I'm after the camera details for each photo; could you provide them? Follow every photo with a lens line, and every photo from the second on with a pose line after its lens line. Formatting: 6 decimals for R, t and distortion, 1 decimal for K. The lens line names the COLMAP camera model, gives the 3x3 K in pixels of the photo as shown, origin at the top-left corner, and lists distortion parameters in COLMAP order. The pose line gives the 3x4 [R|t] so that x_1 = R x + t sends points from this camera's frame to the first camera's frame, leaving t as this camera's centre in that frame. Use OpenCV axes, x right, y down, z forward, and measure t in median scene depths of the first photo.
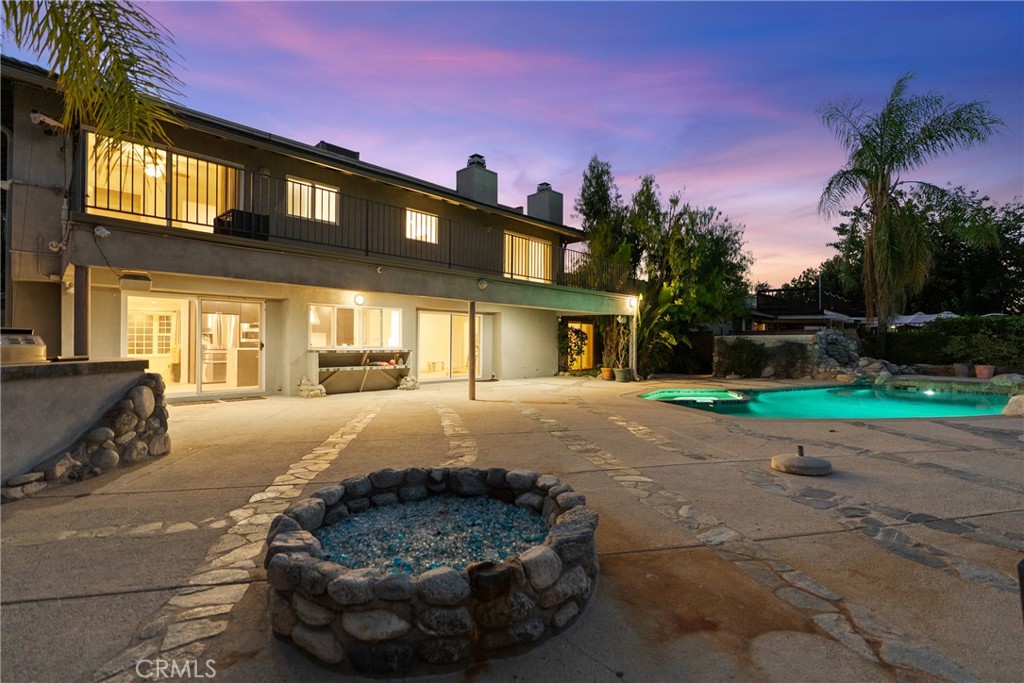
lens RADIAL K [[463.2, 0, 511.6], [0, 463.2, 345.3], [0, 0, 1]] dist [-0.007194, 0.001583]
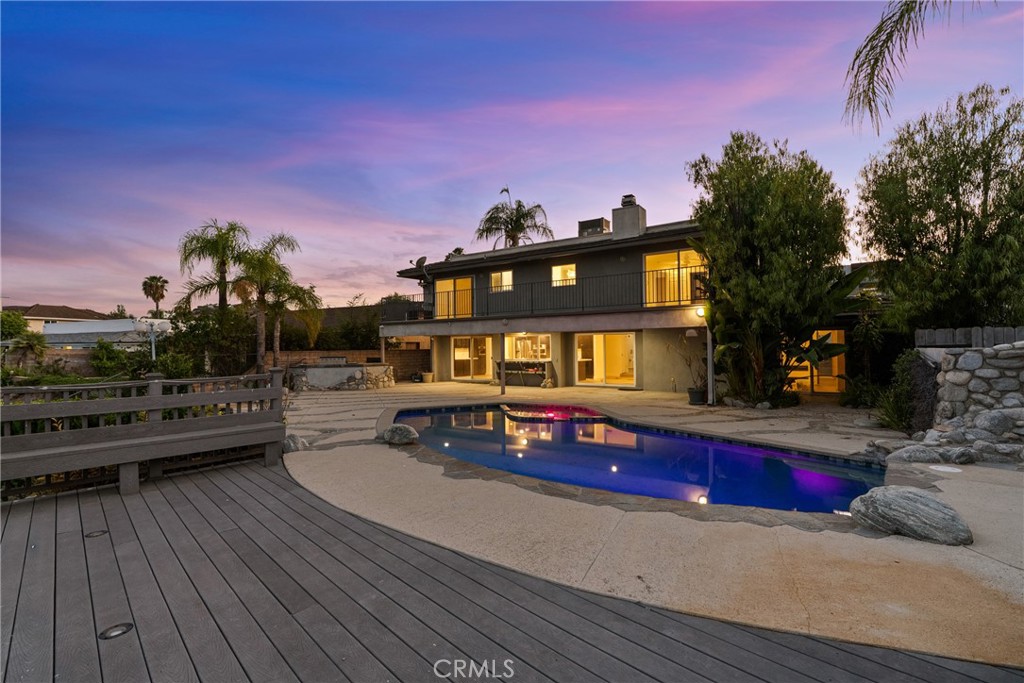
lens RADIAL K [[463.2, 0, 509.1], [0, 463.2, 338.8], [0, 0, 1]] dist [-0.007194, 0.001583]
pose [[0.172050, -0.022132, -0.984840, 1.010015], [0.007681, 0.999747, -0.021125, -0.027484], [0.985058, -0.003930, 0.172177, 0.498430]]
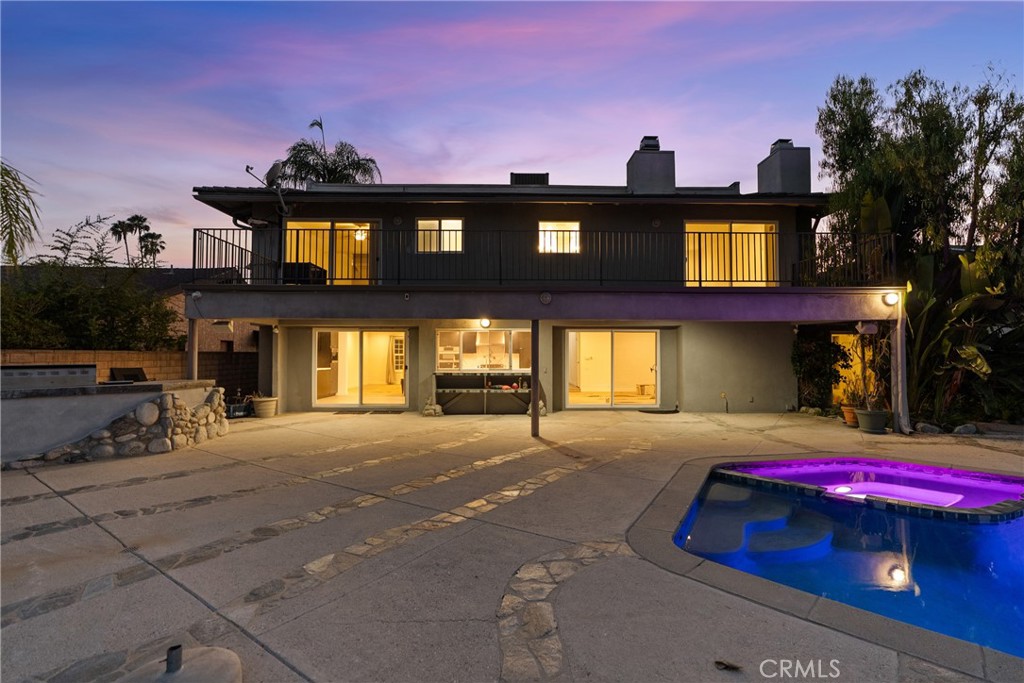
lens RADIAL K [[463.2, 0, 513.6], [0, 463.2, 341.7], [0, 0, 1]] dist [-0.007194, 0.001583]
pose [[0.710762, -0.023291, -0.703047, 0.324434], [-0.000577, 0.999432, -0.033693, -0.017102], [0.703433, 0.024353, 0.710345, 0.247147]]
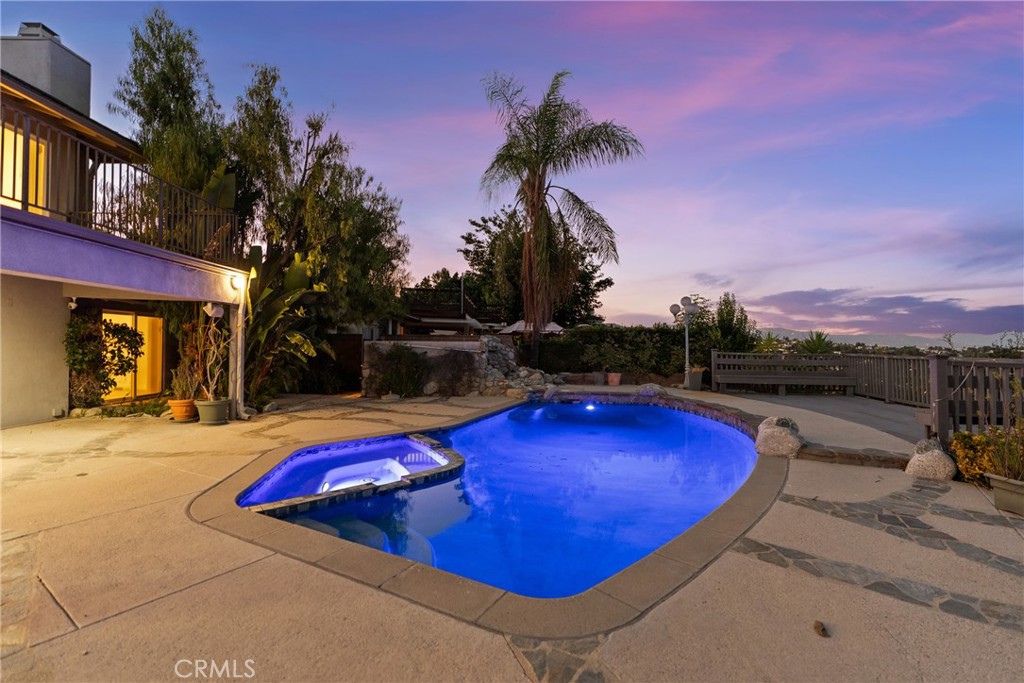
lens RADIAL K [[463.2, 0, 516.2], [0, 463.2, 342.7], [0, 0, 1]] dist [-0.007194, 0.001583]
pose [[0.707784, 0.009358, 0.706367, 0.103640], [-0.005301, 0.999954, -0.007935, -0.014805], [-0.706409, 0.001872, 0.707802, 0.353837]]
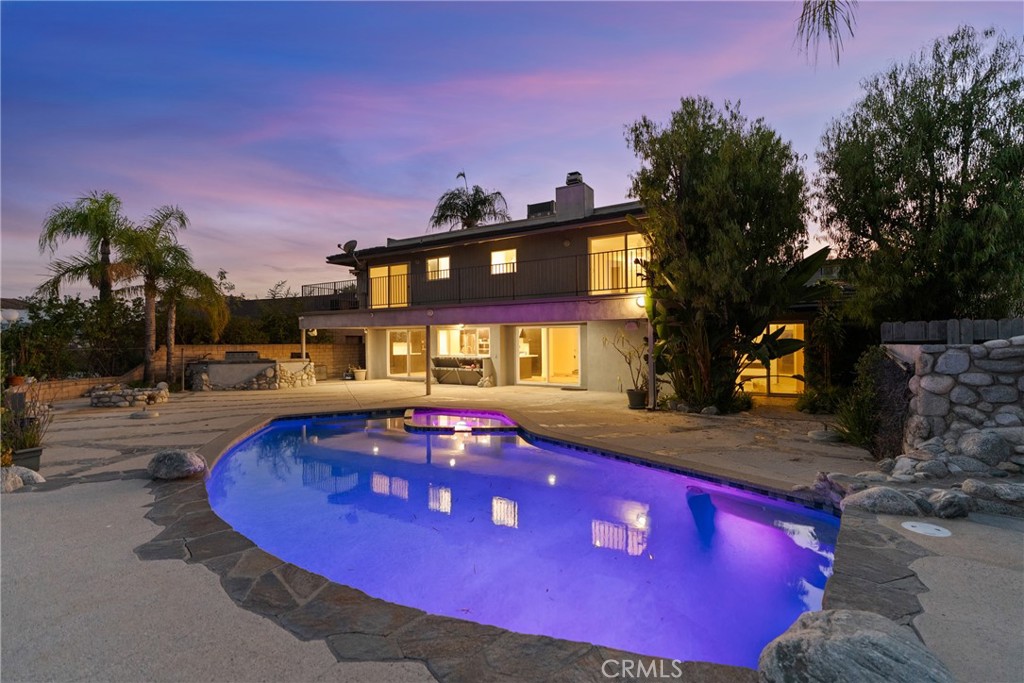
lens RADIAL K [[463.2, 0, 509.0], [0, 463.2, 338.0], [0, 0, 1]] dist [-0.007194, 0.001583]
pose [[0.217633, -0.011372, -0.975964, 0.906509], [0.003550, 0.999935, -0.010860, -0.026984], [0.976024, -0.001101, 0.217659, 0.624323]]
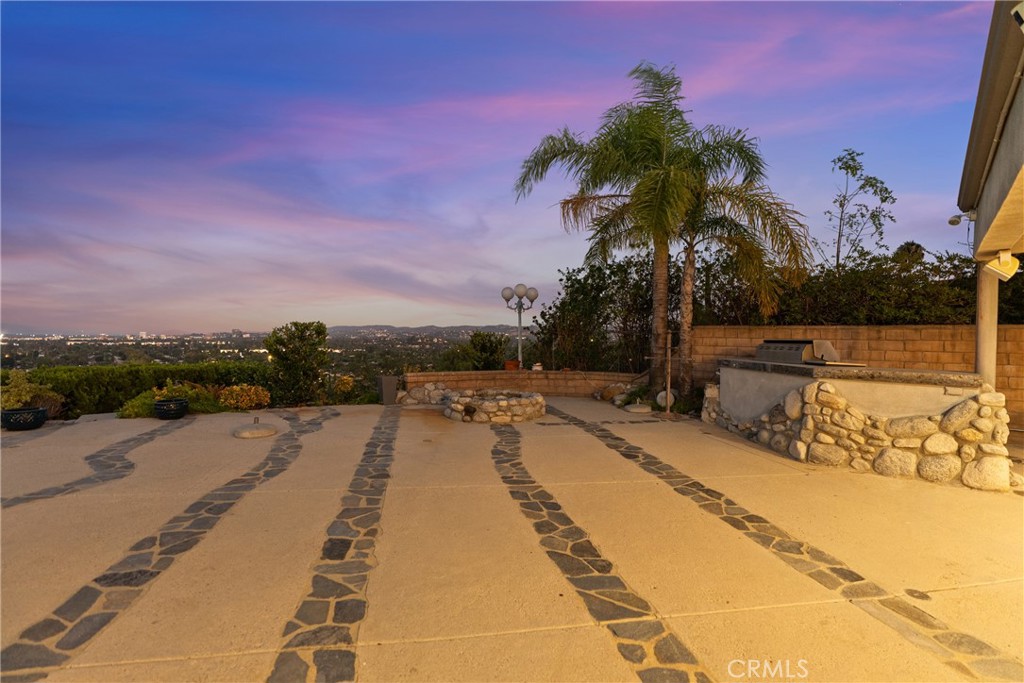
lens RADIAL K [[463.2, 0, 511.6], [0, 463.2, 339.4], [0, 0, 1]] dist [-0.007194, 0.001583]
pose [[-0.997929, -0.008729, -0.063734, -0.012719], [-0.009724, 0.999835, 0.015312, -0.015015], [0.063590, 0.015900, -0.997849, 0.659640]]
